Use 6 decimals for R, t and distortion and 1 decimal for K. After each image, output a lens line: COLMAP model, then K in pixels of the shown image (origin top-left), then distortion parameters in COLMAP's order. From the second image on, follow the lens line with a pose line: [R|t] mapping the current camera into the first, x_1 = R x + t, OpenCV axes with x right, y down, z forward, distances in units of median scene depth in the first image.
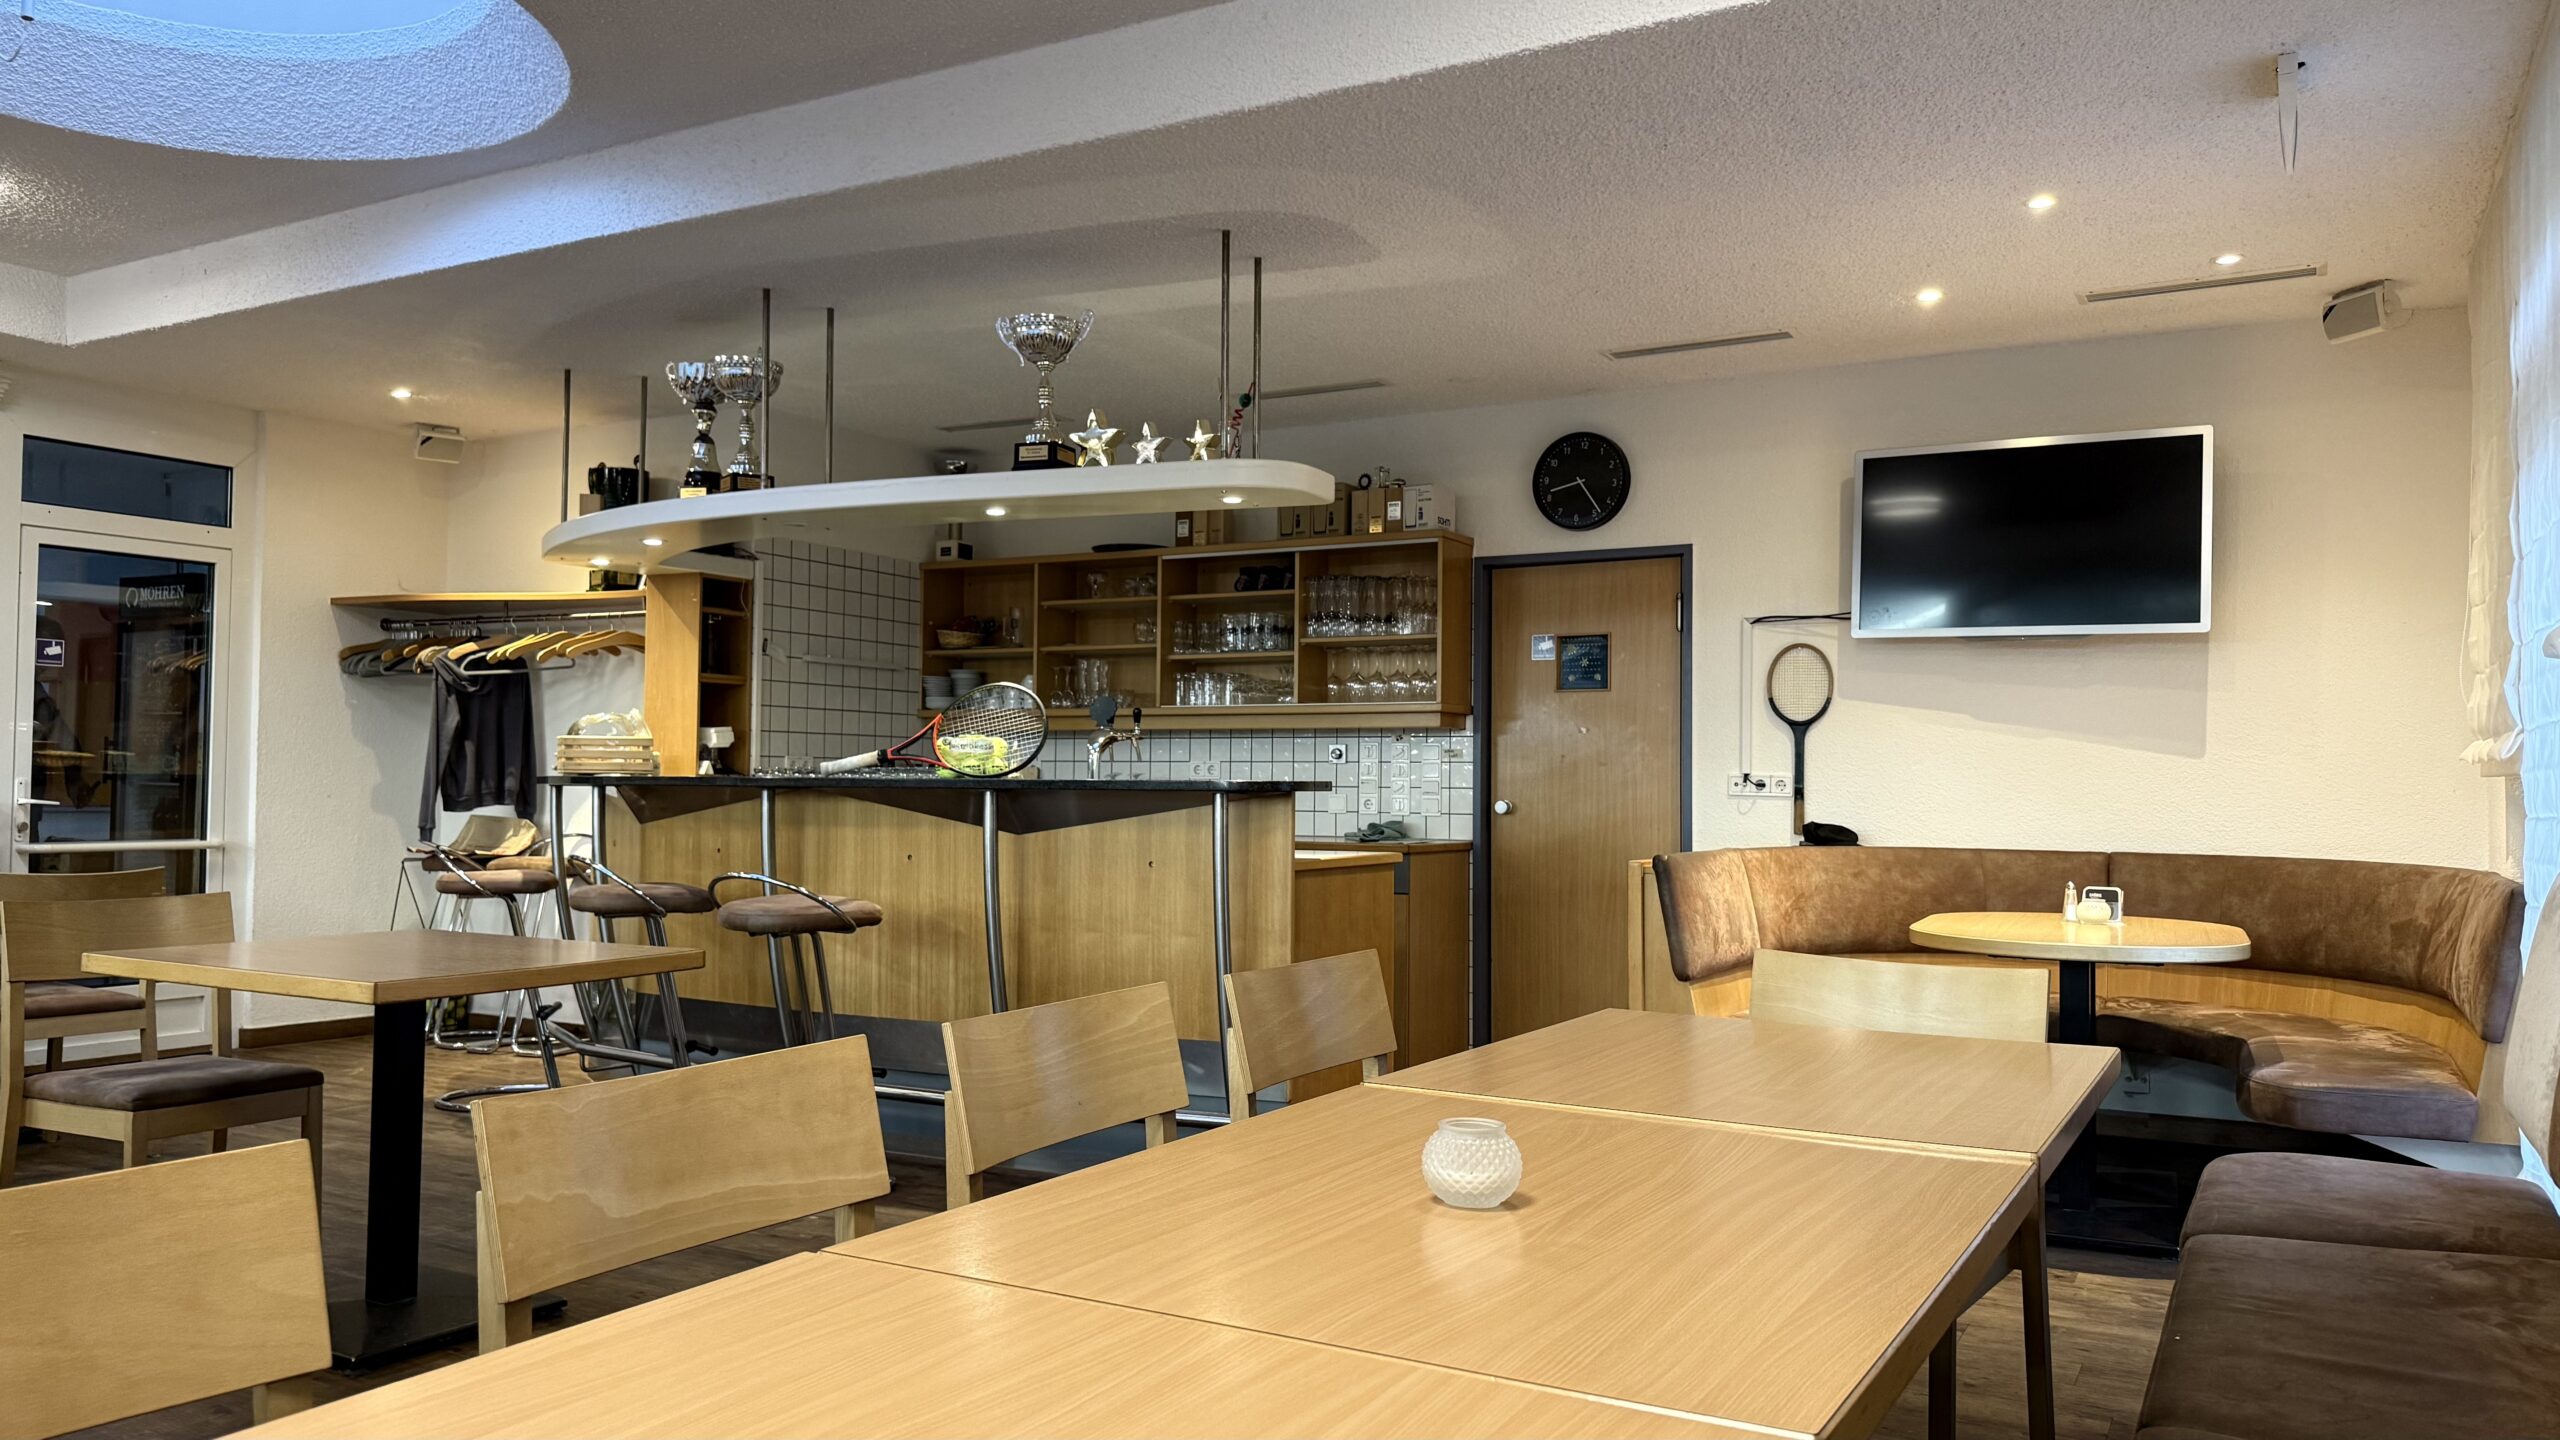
lens RADIAL K [[1794.0, 0, 1280.0], [0, 1794.0, 720.0], [0, 0, 1]] dist [0.091443, -0.176187]
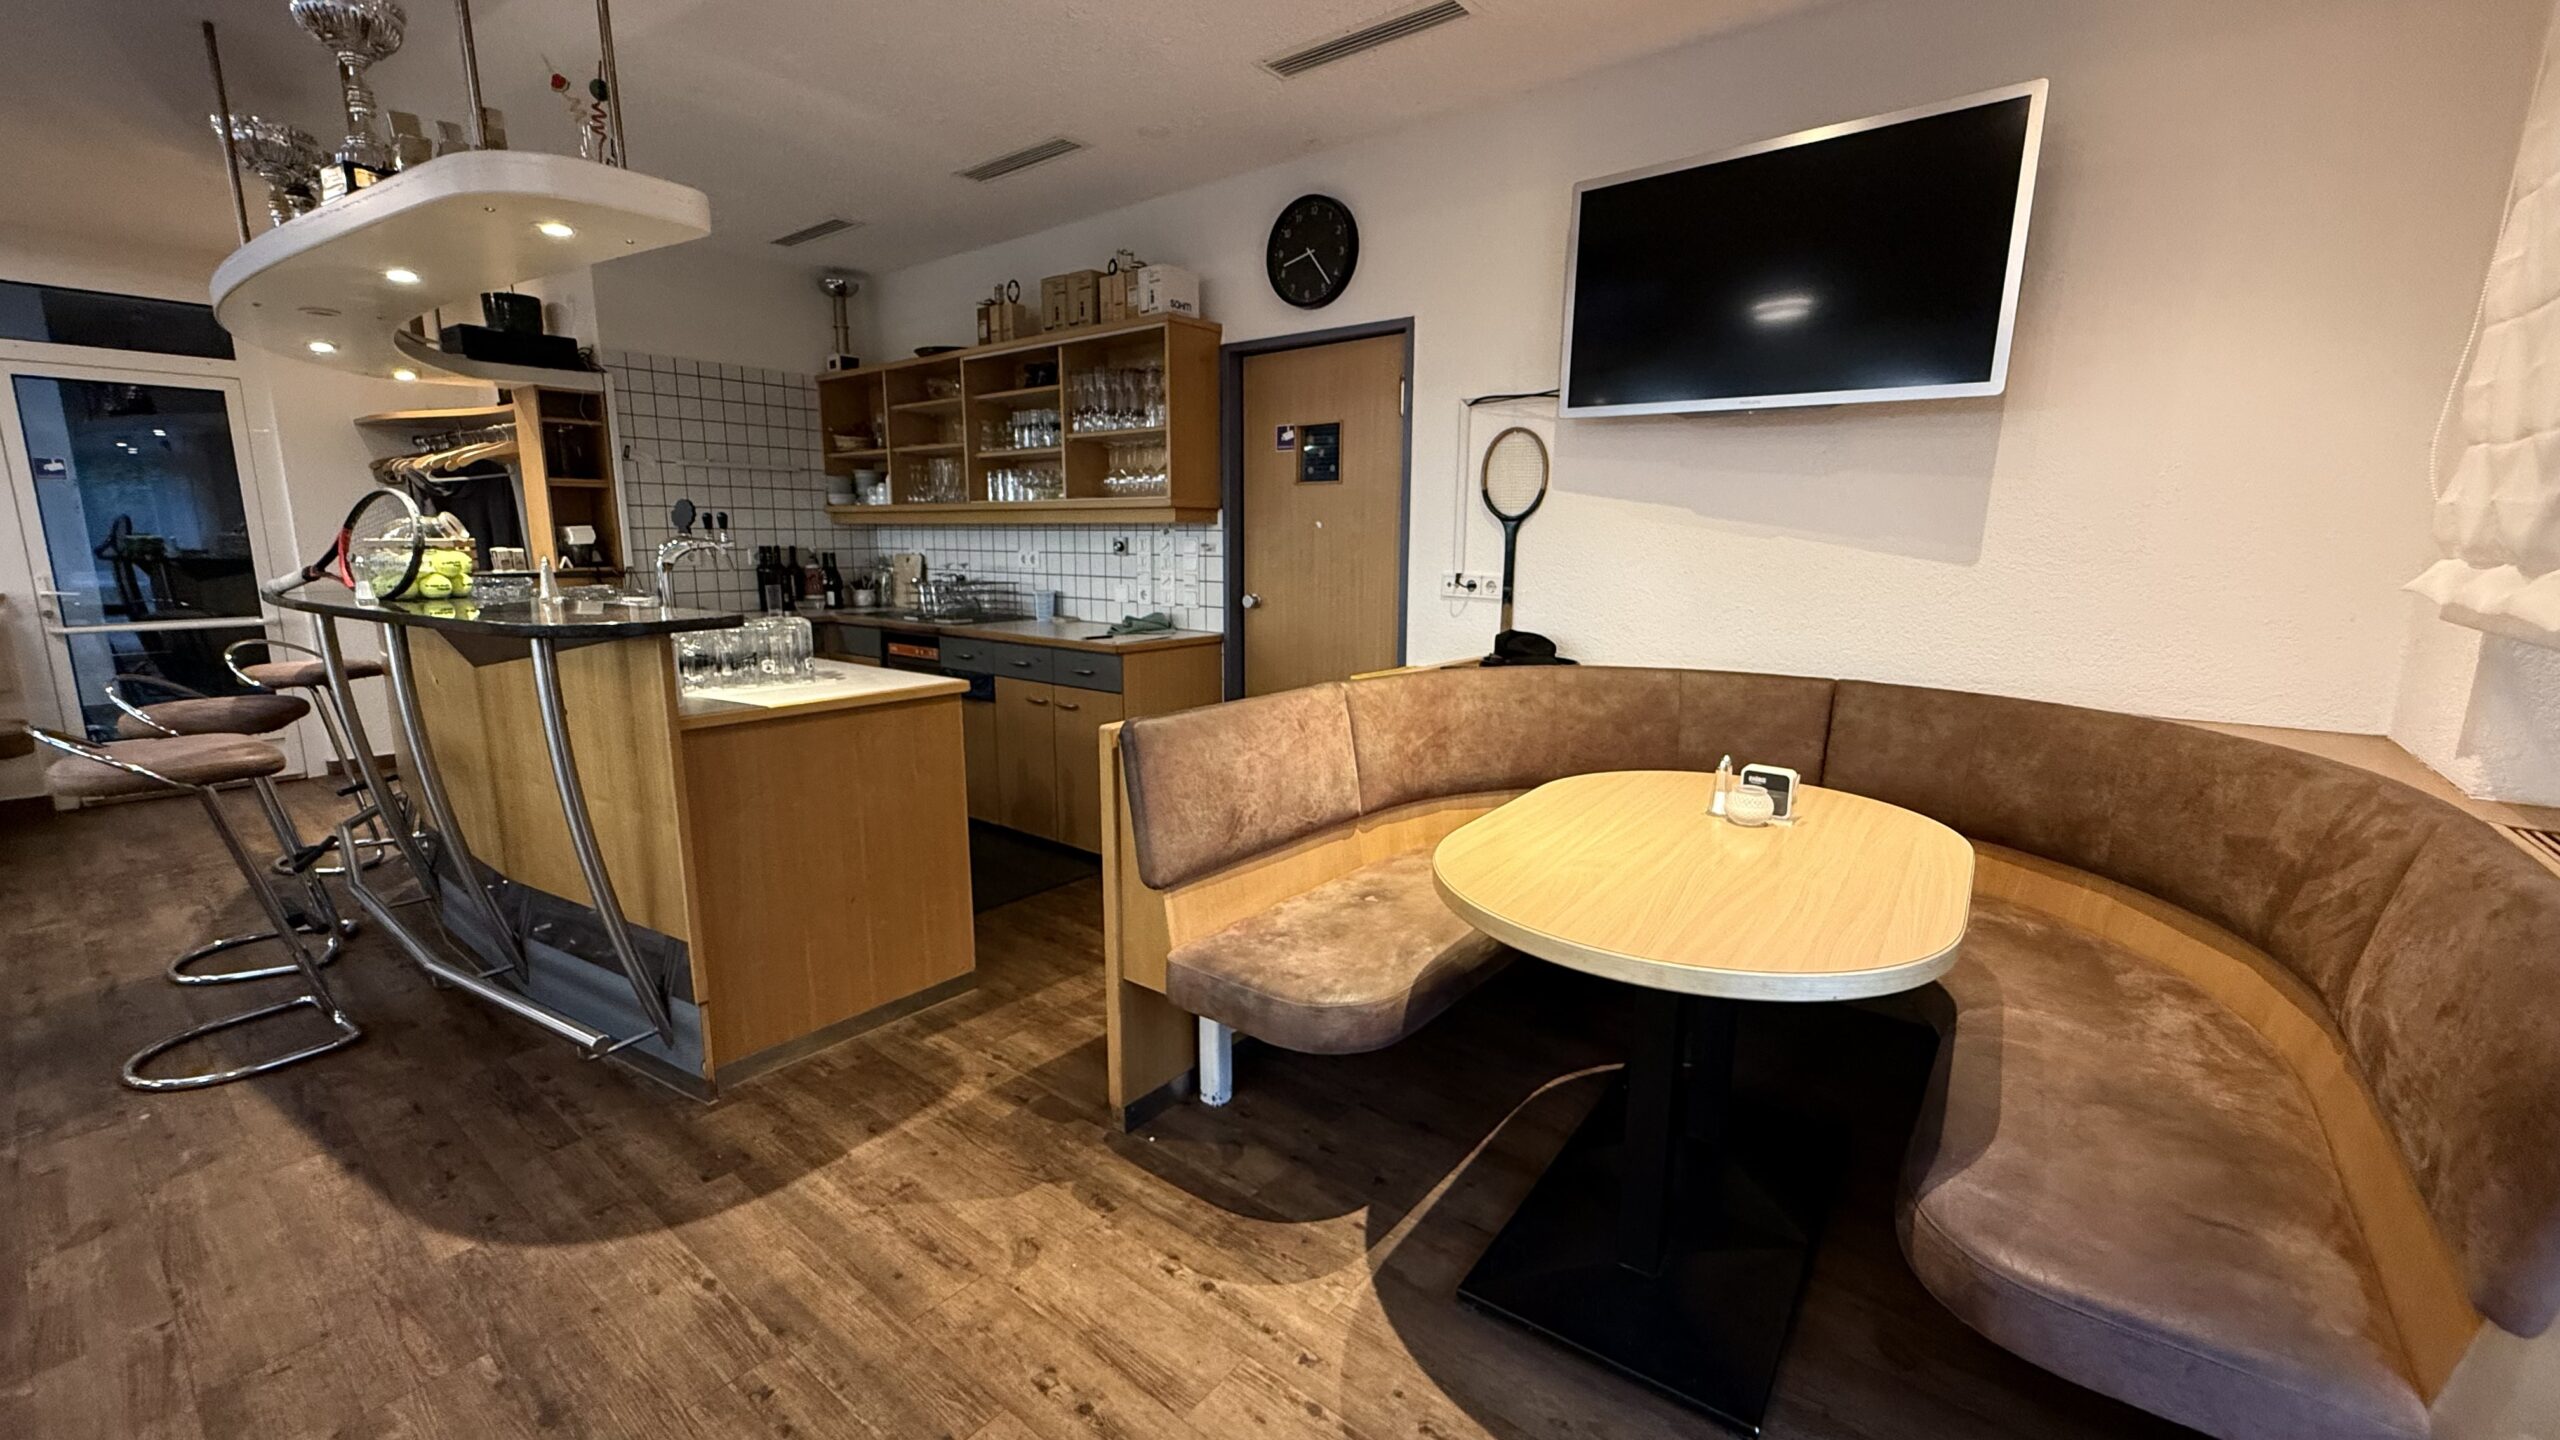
lens RADIAL K [[1038.1, 0, 1280.0], [0, 1038.1, 720.0], [0, 0, 1]] dist [0.000967, -0.000104]
pose [[0.985253, 0.024193, -0.169388, 0.247032], [0.012425, 0.977225, 0.211842, -0.010346], [0.170655, -0.210823, 0.962513, 0.429420]]
